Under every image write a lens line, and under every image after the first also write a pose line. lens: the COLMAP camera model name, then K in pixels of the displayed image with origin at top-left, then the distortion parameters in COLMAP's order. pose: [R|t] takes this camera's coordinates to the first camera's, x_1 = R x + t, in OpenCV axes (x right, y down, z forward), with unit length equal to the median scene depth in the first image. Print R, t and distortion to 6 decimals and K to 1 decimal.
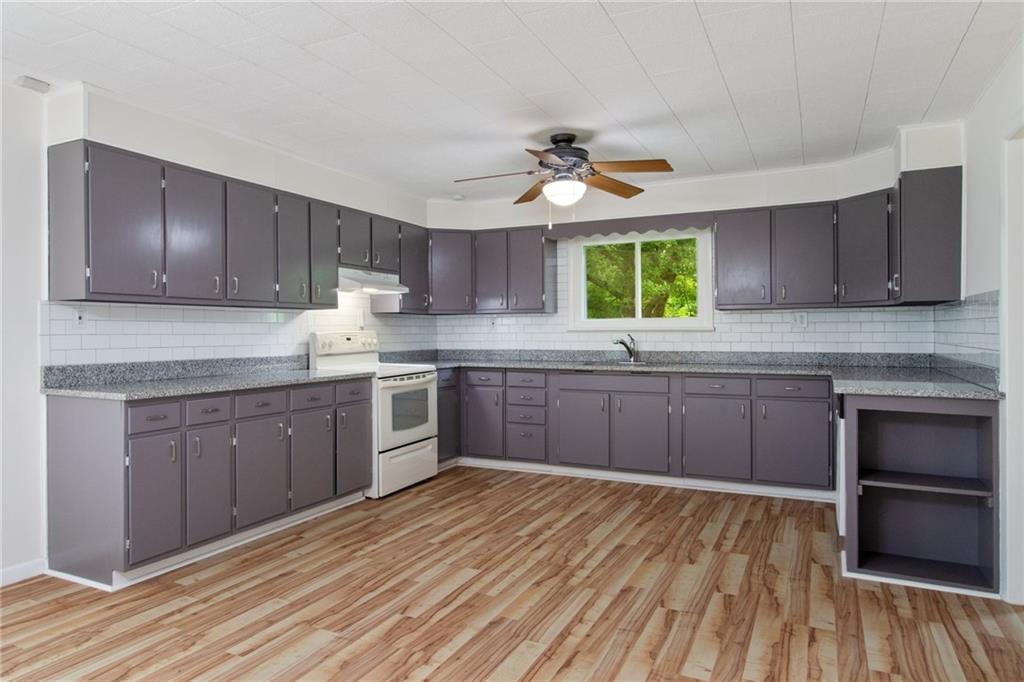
lens RADIAL K [[674.4, 0, 512.0], [0, 674.4, 341.0], [0, 0, 1]] dist [0.000936, 0.000731]
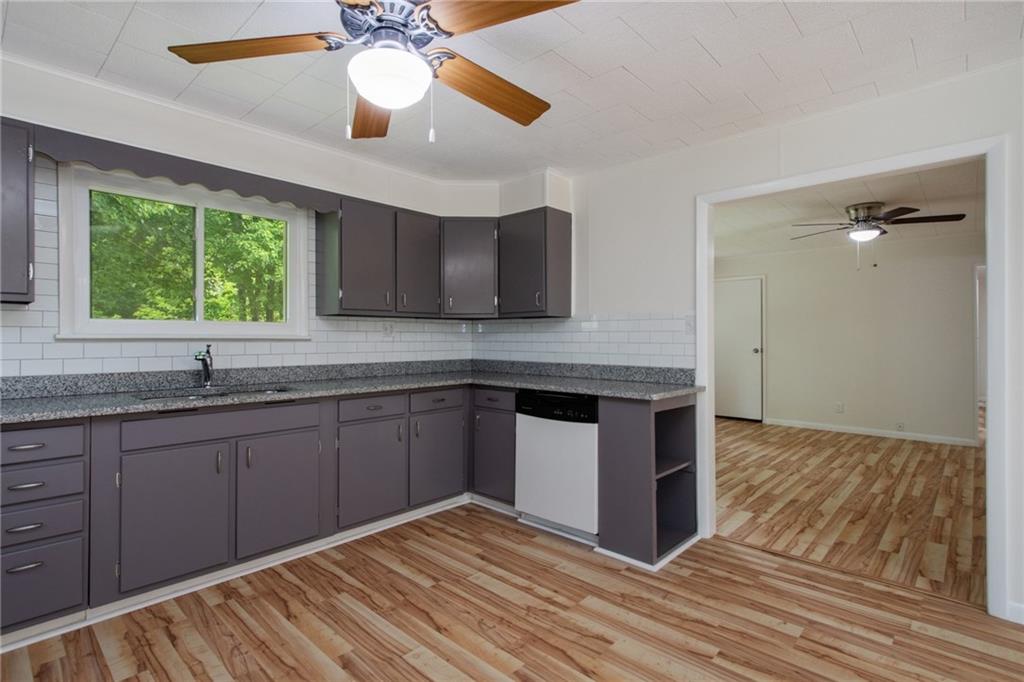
lens RADIAL K [[496.0, 0, 512.0], [0, 496.0, 341.0], [0, 0, 1]] dist [0.003399, 0.000764]
pose [[0.311652, 0.000787, 0.950196, -0.274334], [0.011753, 0.999920, -0.004683, -0.011574], [-0.950124, 0.012627, 0.311618, 0.823883]]
